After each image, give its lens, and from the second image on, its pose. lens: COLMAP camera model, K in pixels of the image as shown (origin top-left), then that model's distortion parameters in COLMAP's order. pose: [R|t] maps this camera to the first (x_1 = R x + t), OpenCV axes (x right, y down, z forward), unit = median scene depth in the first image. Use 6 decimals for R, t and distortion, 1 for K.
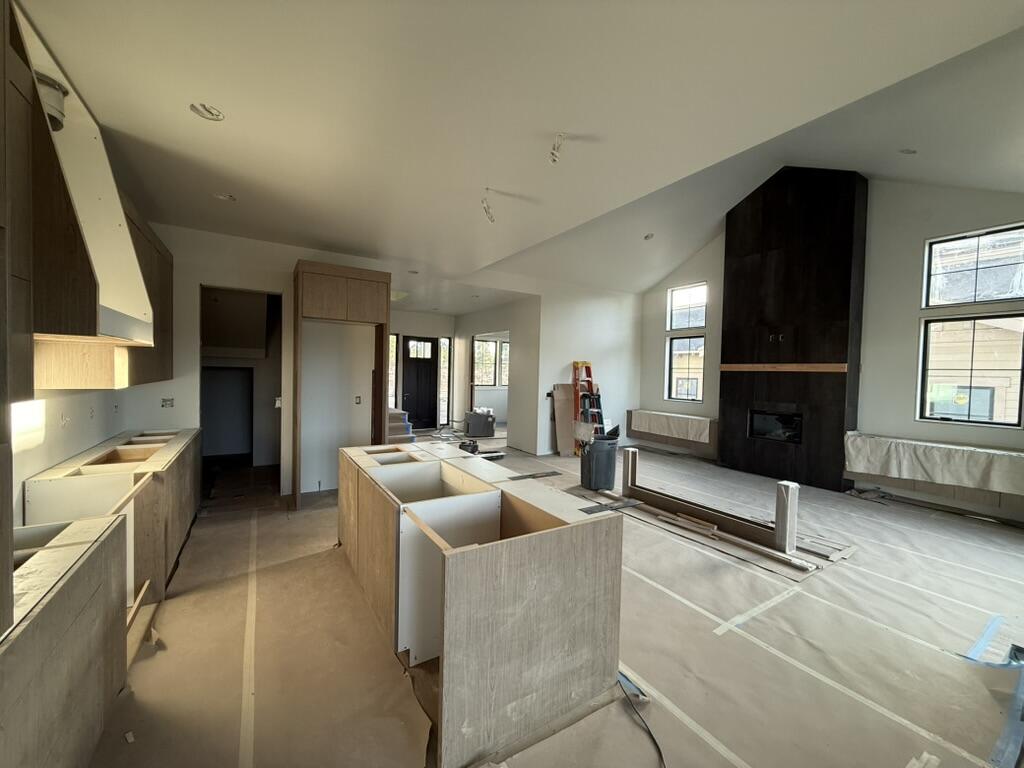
lens RADIAL K [[407.6, 0, 513.3], [0, 407.6, 384.3], [0, 0, 1]] dist [-0.000461, 0.000084]
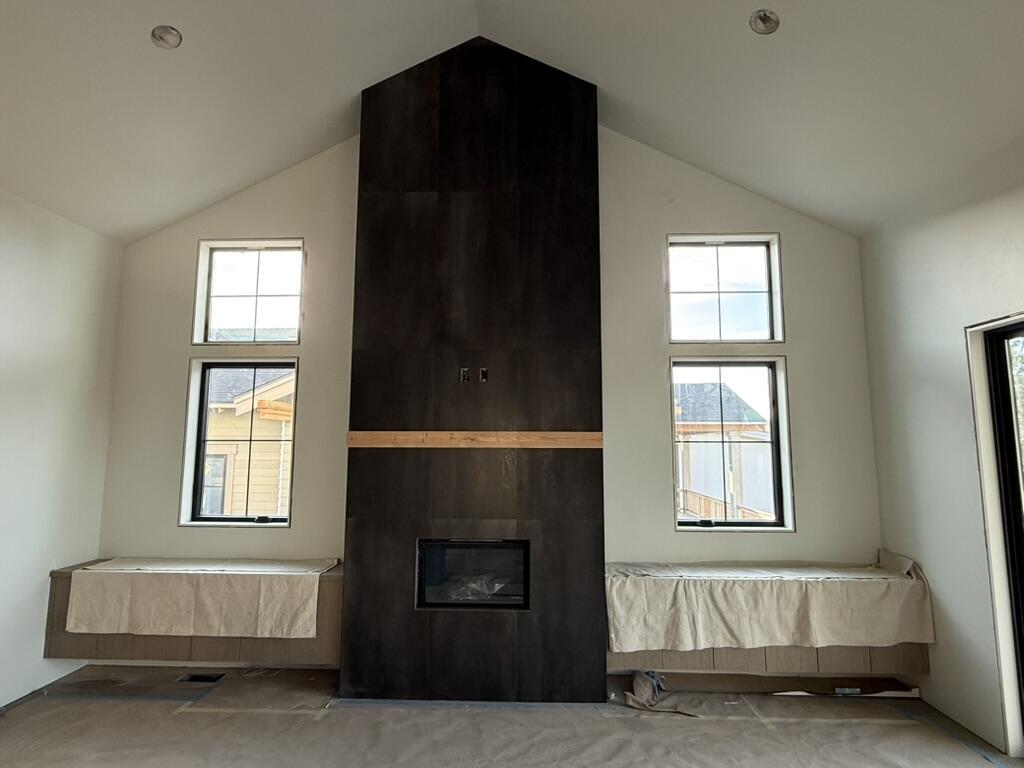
lens RADIAL K [[524.7, 0, 515.5], [0, 524.7, 386.0], [0, 0, 1]] dist [-0.002876, 0.000345]
pose [[0.563150, 0.073536, 0.823077, 0.180807], [0.032914, 0.993246, -0.111258, -0.032948], [-0.825699, 0.089745, 0.556926, 0.611431]]
